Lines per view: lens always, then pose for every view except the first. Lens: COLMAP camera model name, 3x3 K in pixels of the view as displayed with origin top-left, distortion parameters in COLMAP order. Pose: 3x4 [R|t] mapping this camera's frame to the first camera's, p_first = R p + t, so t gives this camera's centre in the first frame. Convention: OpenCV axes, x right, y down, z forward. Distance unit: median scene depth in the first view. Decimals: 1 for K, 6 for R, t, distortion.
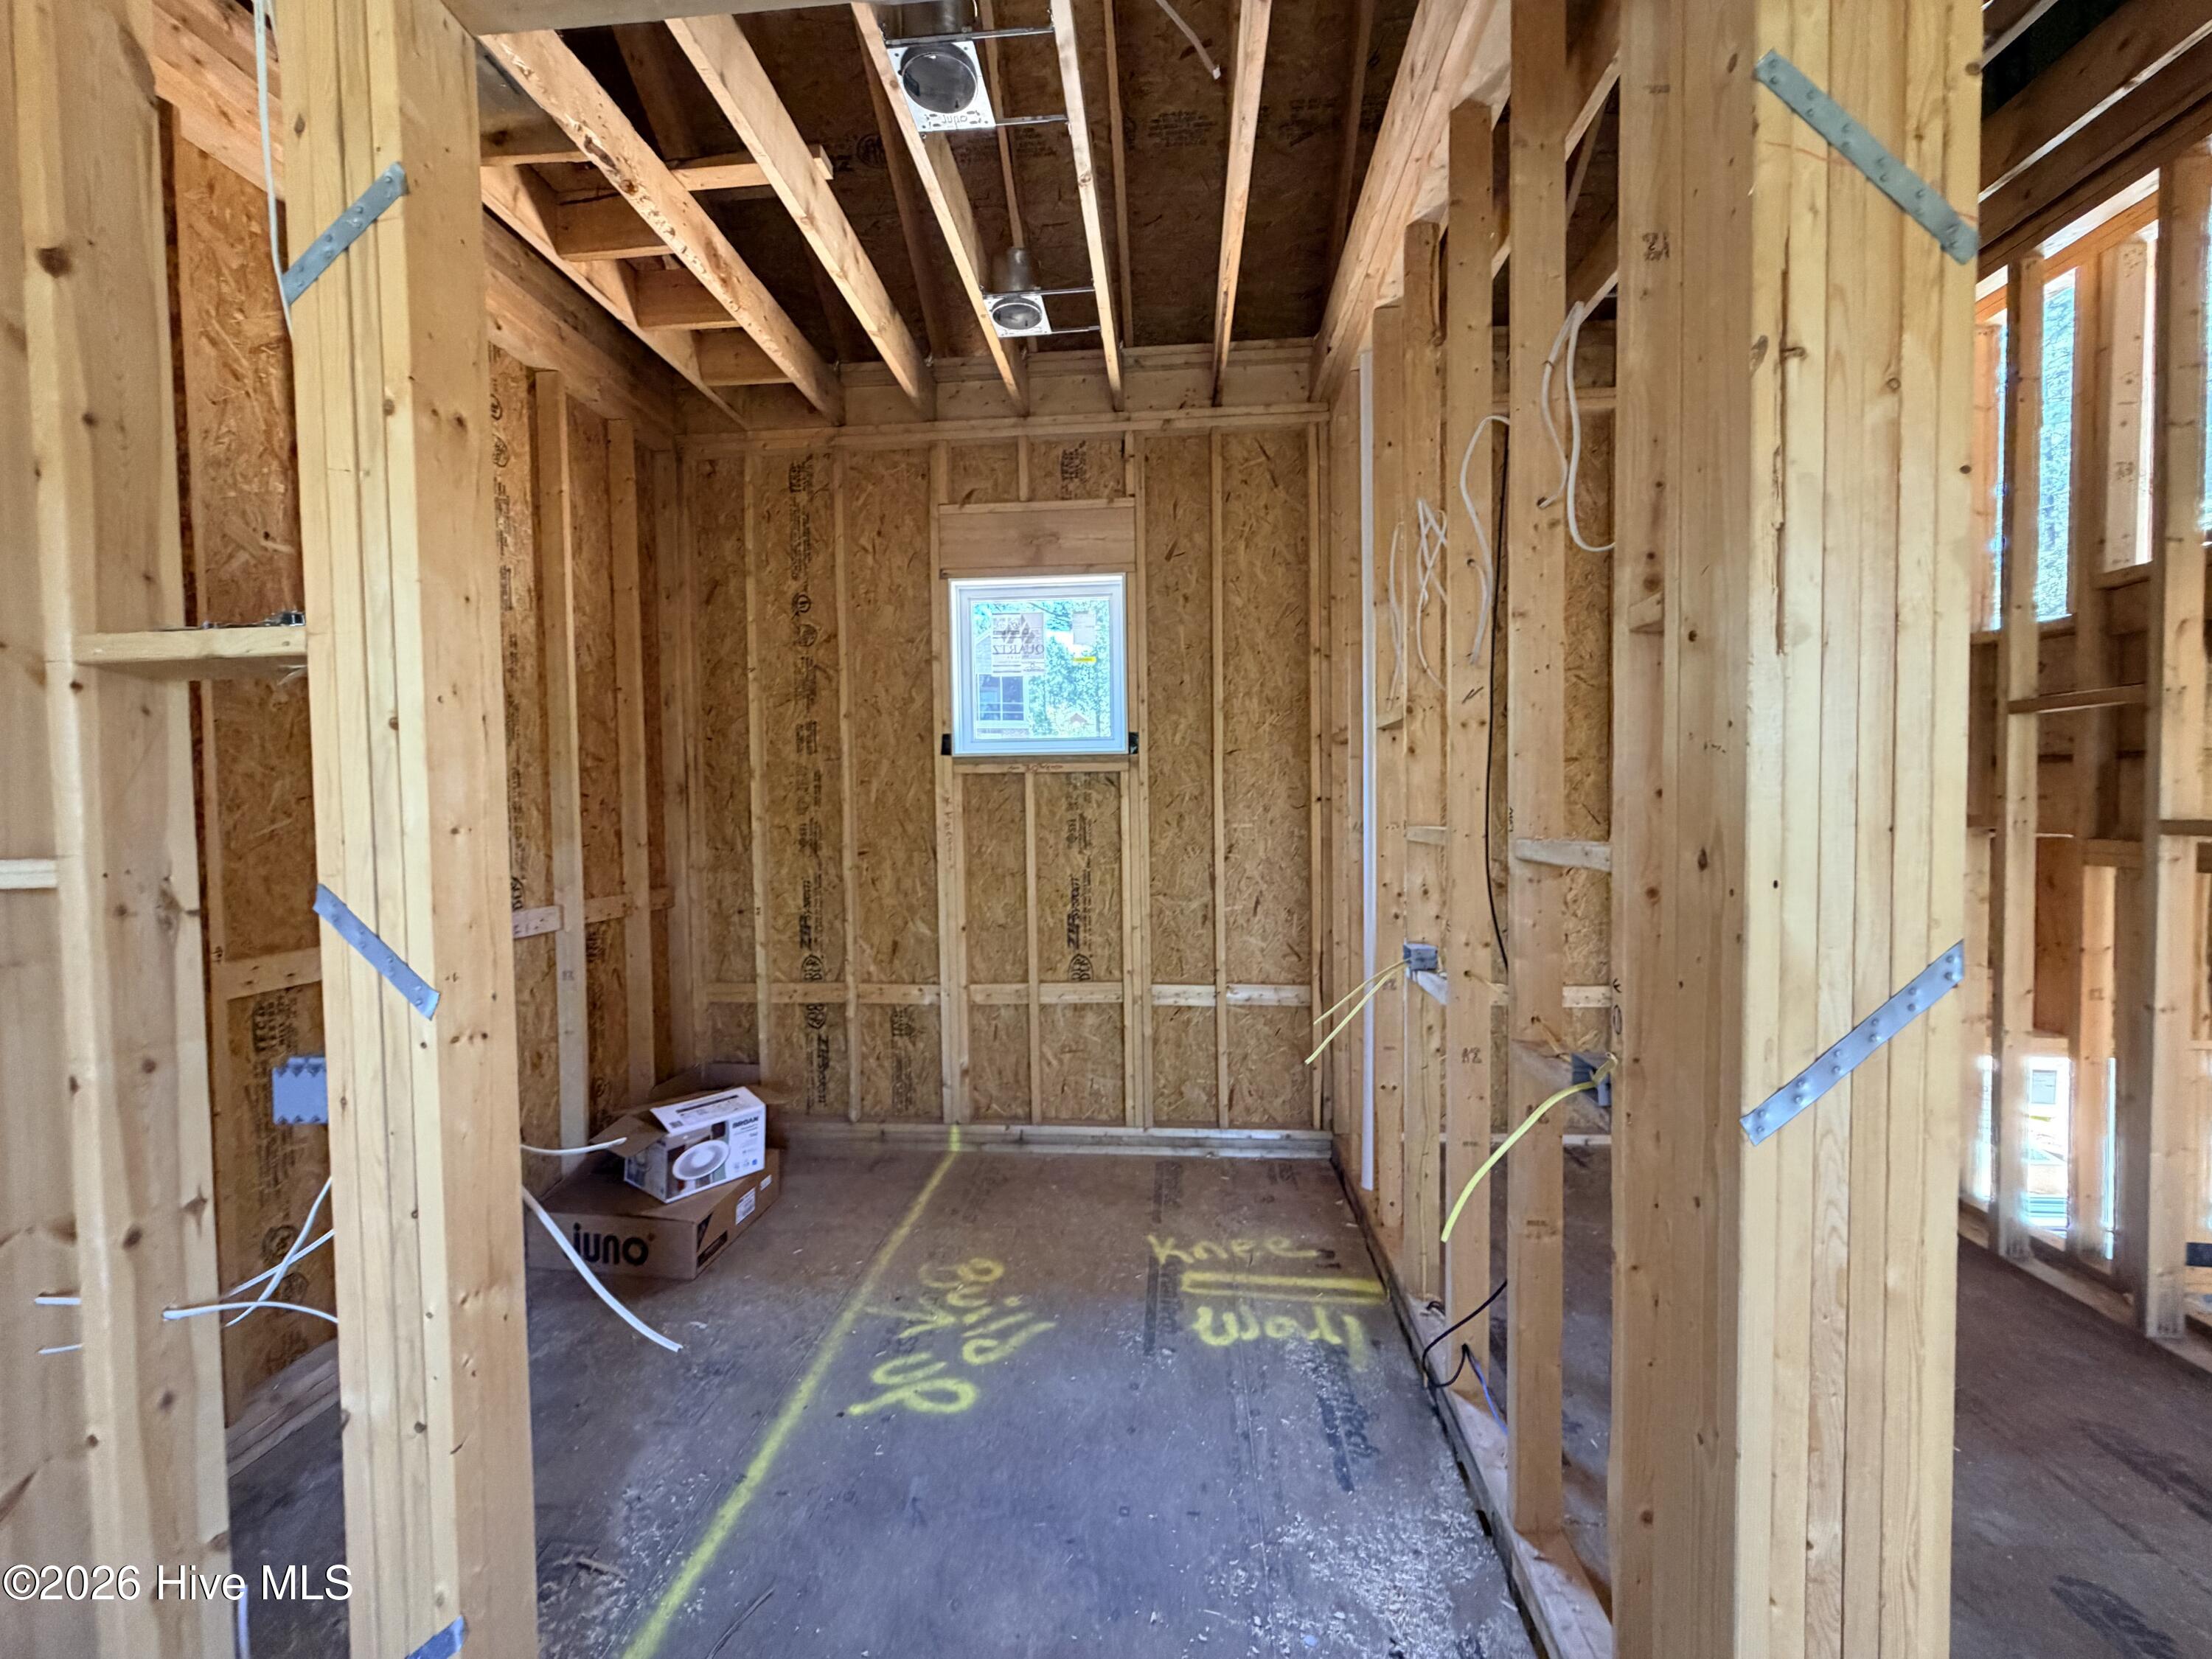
lens RADIAL K [[878.7, 0, 1098.7], [0, 878.7, 832.3], [0, 0, 1]] dist [-0.000709, 0.000303]
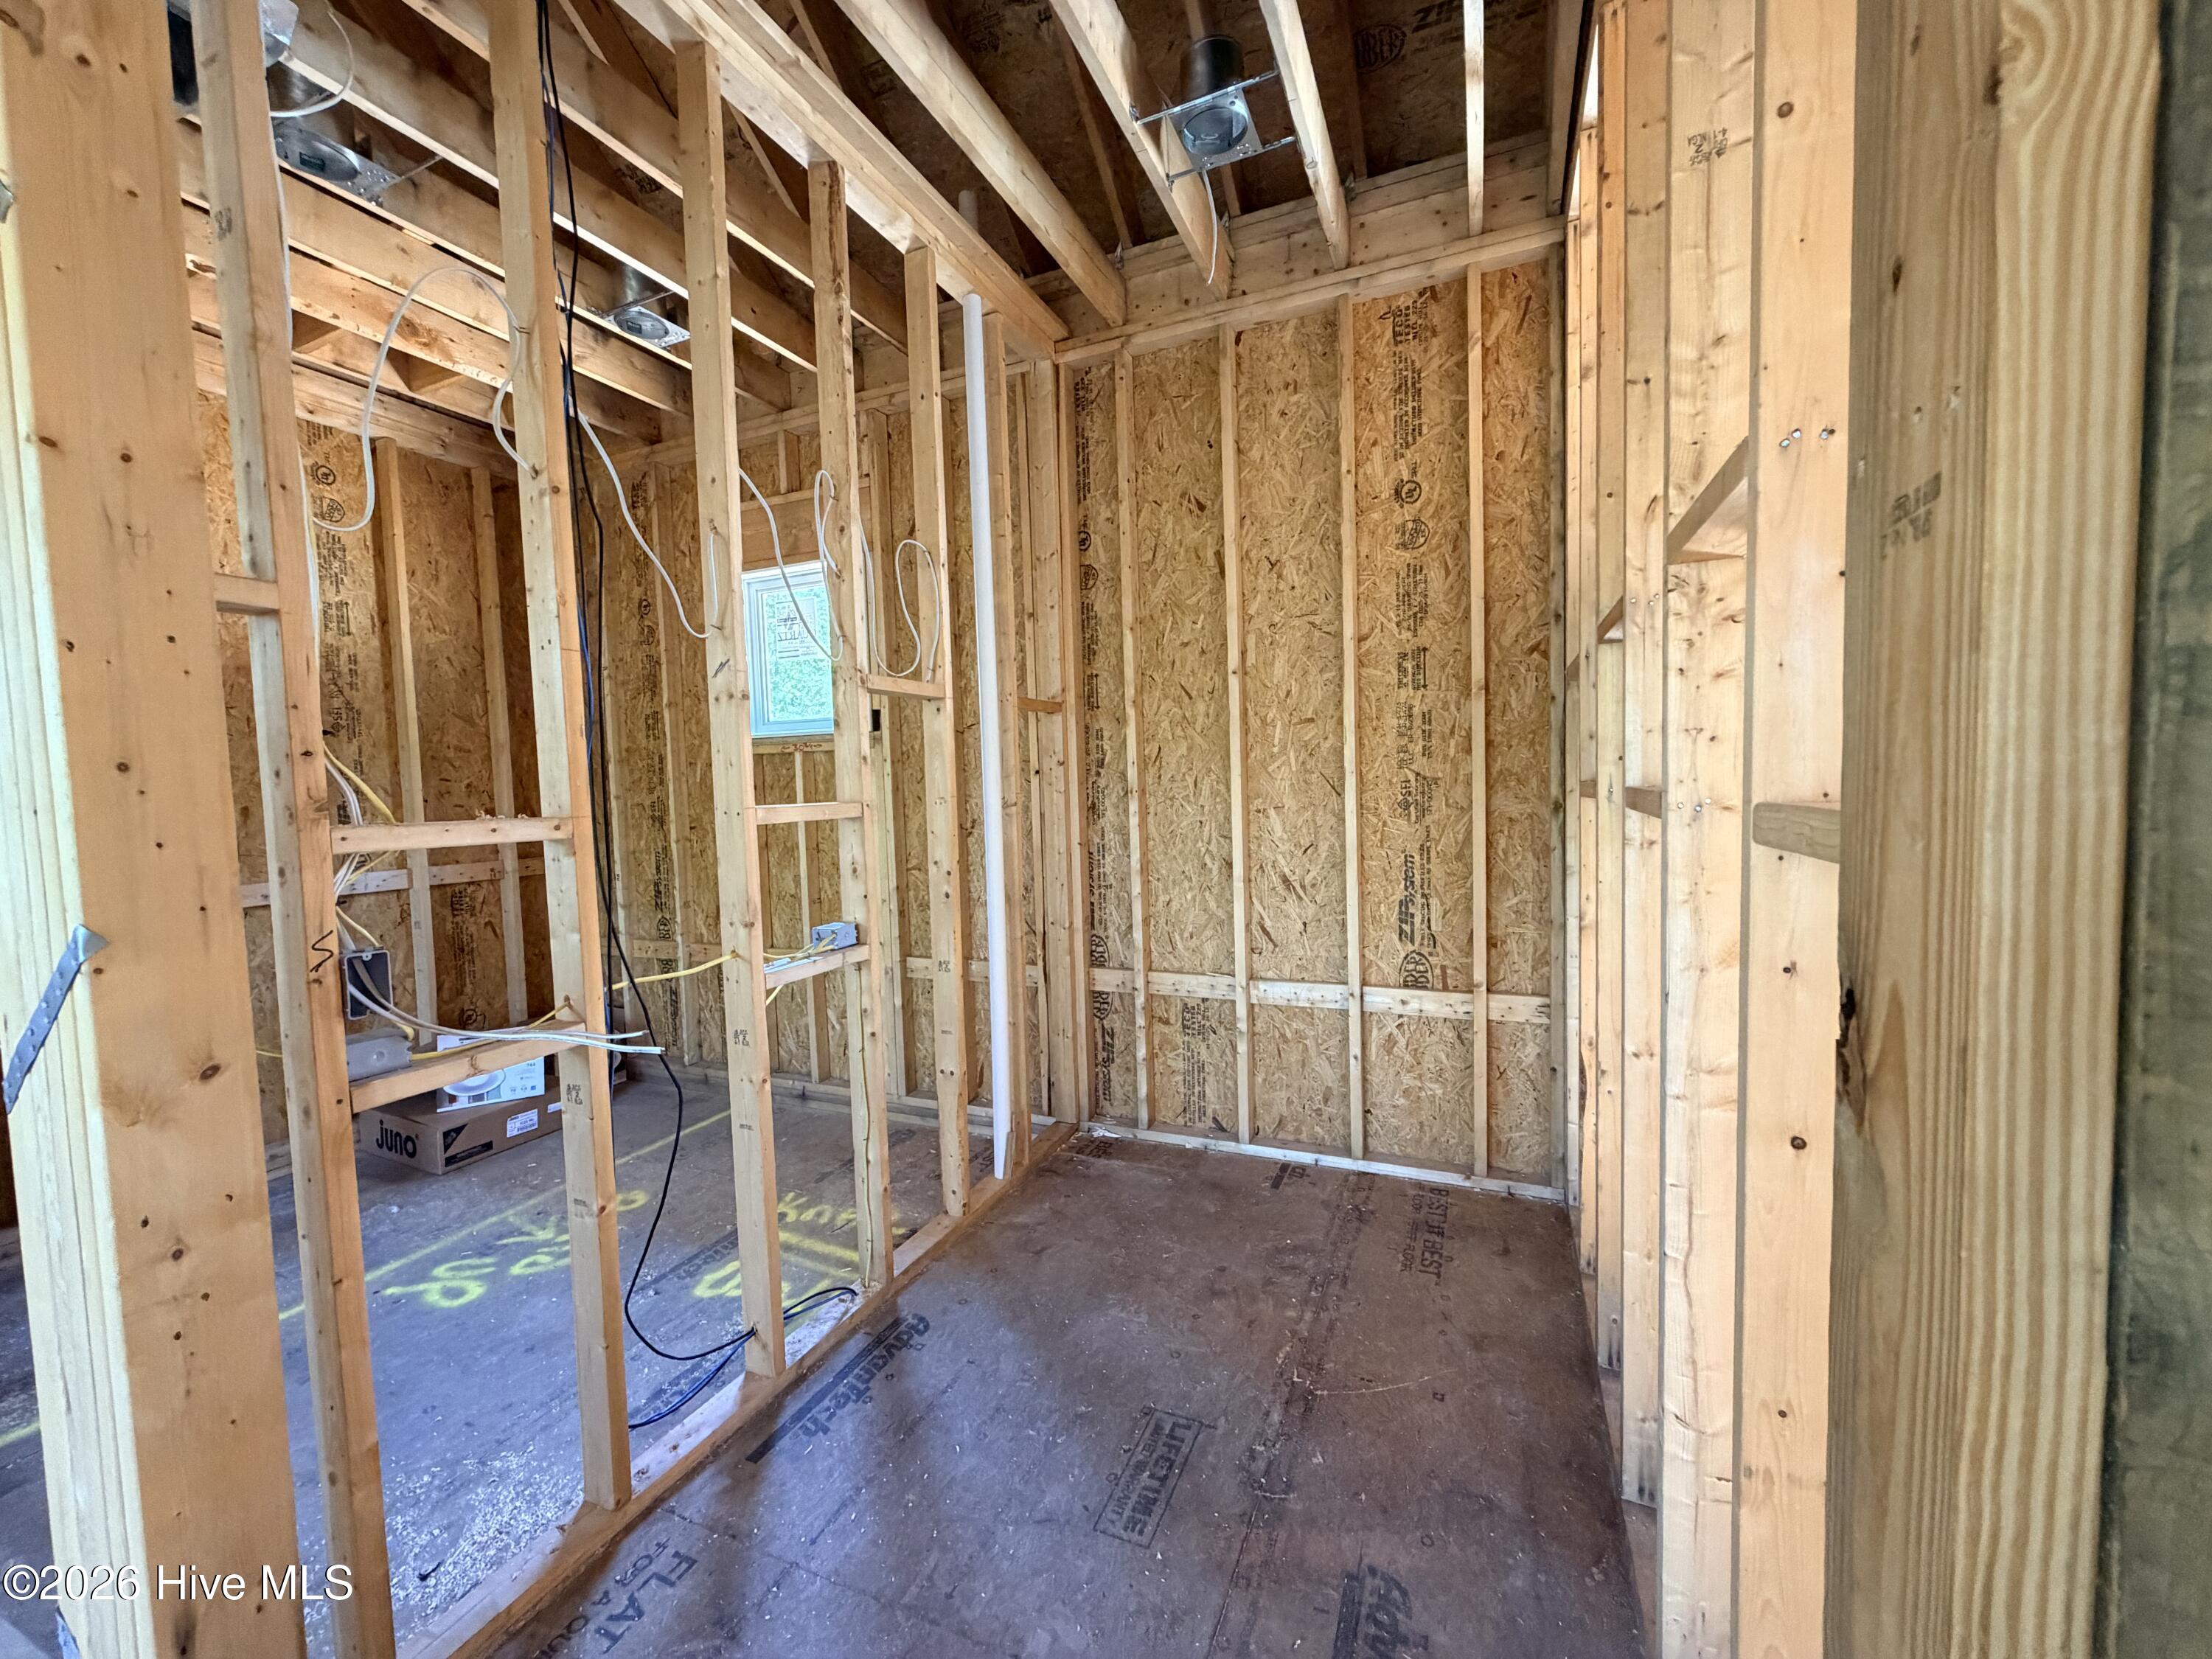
lens RADIAL K [[878.7, 0, 1101.9], [0, 878.7, 830.1], [0, 0, 1]] dist [-0.000709, 0.000303]
pose [[0.947020, 0.003642, -0.321153, 0.754905], [0.005468, 0.999608, 0.027458, -0.000539], [0.321127, -0.027760, 0.946629, 0.140905]]
